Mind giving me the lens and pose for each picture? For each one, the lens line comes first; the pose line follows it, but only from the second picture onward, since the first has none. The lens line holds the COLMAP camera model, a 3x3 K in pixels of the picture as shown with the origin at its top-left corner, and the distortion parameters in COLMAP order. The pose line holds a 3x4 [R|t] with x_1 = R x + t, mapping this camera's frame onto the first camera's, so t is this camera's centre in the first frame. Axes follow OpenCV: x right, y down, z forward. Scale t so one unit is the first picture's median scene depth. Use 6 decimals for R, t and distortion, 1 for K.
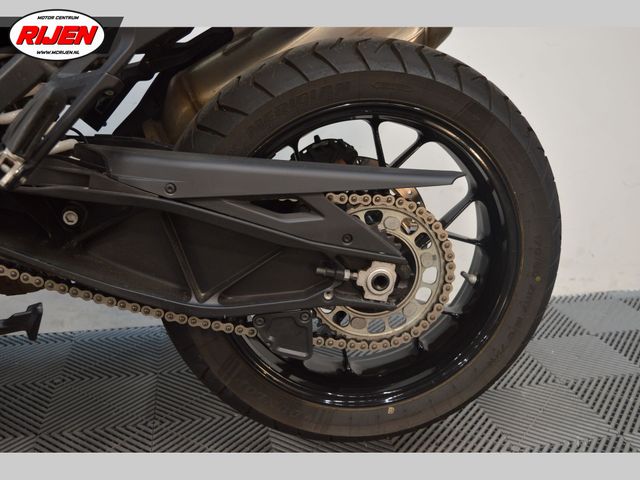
lens RADIAL K [[677.9, 0, 323.0], [0, 677.9, 241.5], [0, 0, 1]] dist [-0.067257, 0.000000]
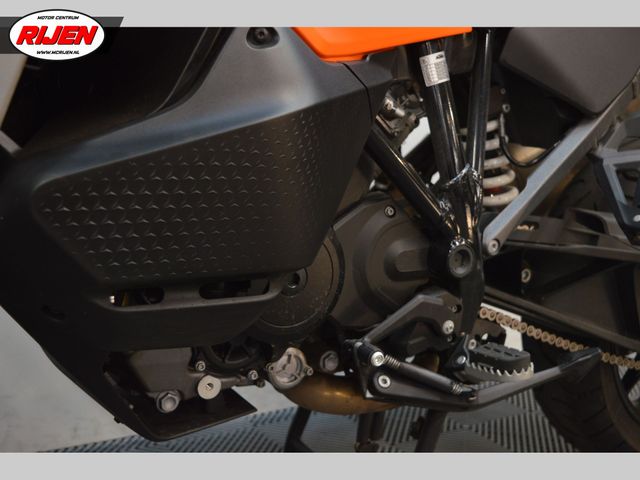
lens RADIAL K [[802.5, 0, 323.1], [0, 802.5, 235.1], [0, 0, 1]] dist [0.011842, 0.000000]
pose [[0.922177, -0.008079, 0.386684, -1.186723], [0.047944, 0.994458, -0.093563, 0.005066], [-0.383786, 0.104821, 0.917454, -0.070362]]
